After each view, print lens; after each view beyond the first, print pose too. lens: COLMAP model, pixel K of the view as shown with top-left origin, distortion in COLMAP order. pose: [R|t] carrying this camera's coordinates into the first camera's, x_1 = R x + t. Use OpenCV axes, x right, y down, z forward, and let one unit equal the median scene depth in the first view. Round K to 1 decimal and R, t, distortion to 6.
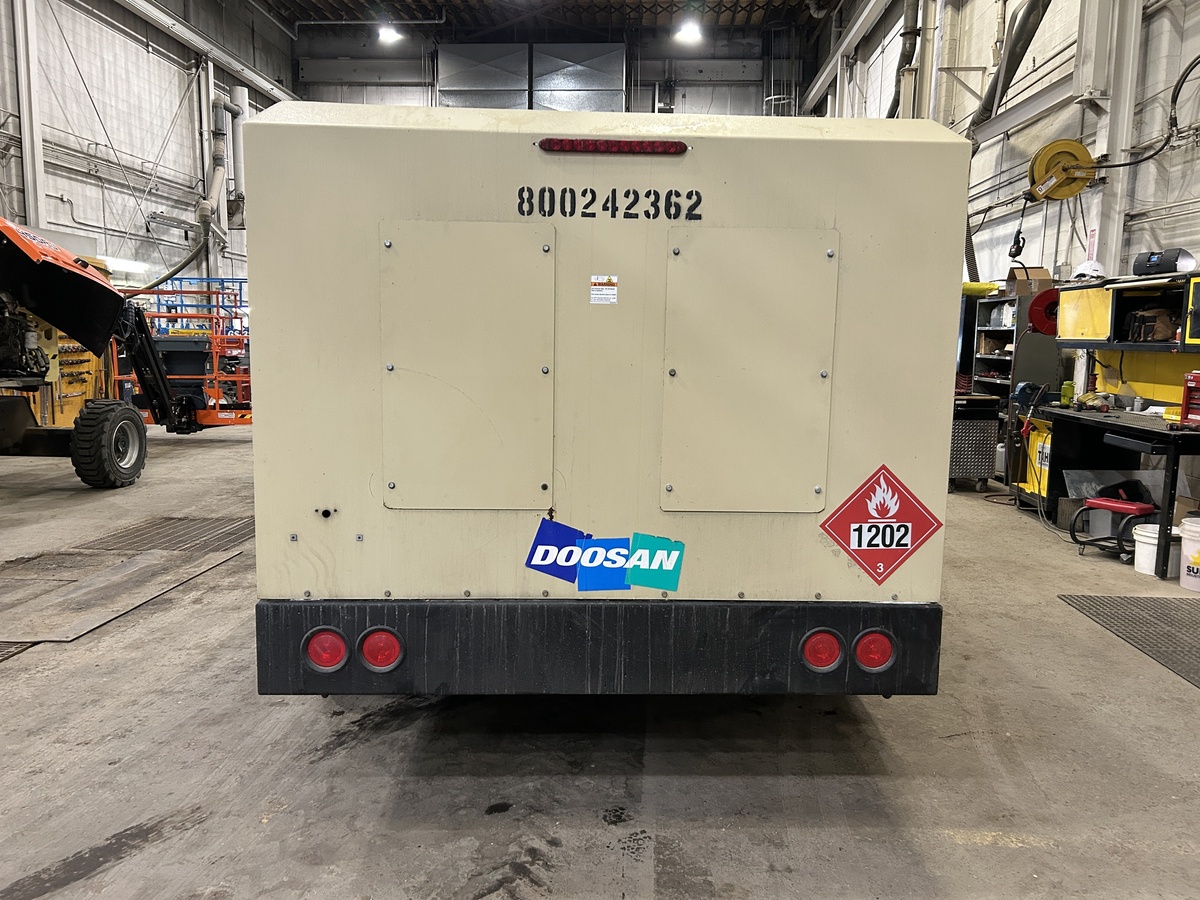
lens RADIAL K [[894.0, 0, 590.6], [0, 894.0, 455.0], [0, 0, 1]] dist [0.053547, -0.053759]
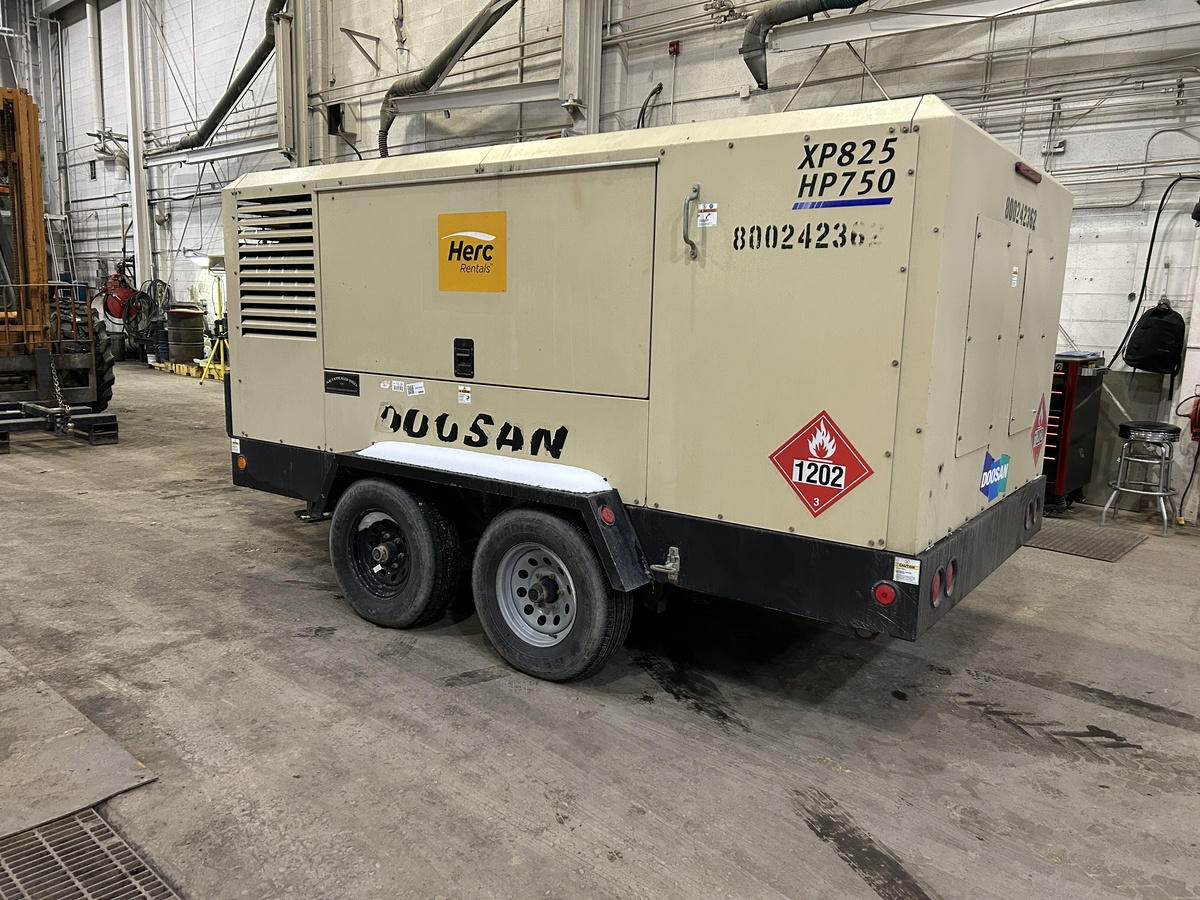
lens RADIAL K [[899.3, 0, 586.4], [0, 899.3, 450.8], [0, 0, 1]] dist [0.057231, -0.055619]
pose [[0.628021, -0.120510, 0.768809, -0.462923], [0.078961, 0.992706, 0.091104, -0.031451], [-0.774180, 0.003491, 0.632956, 0.195580]]
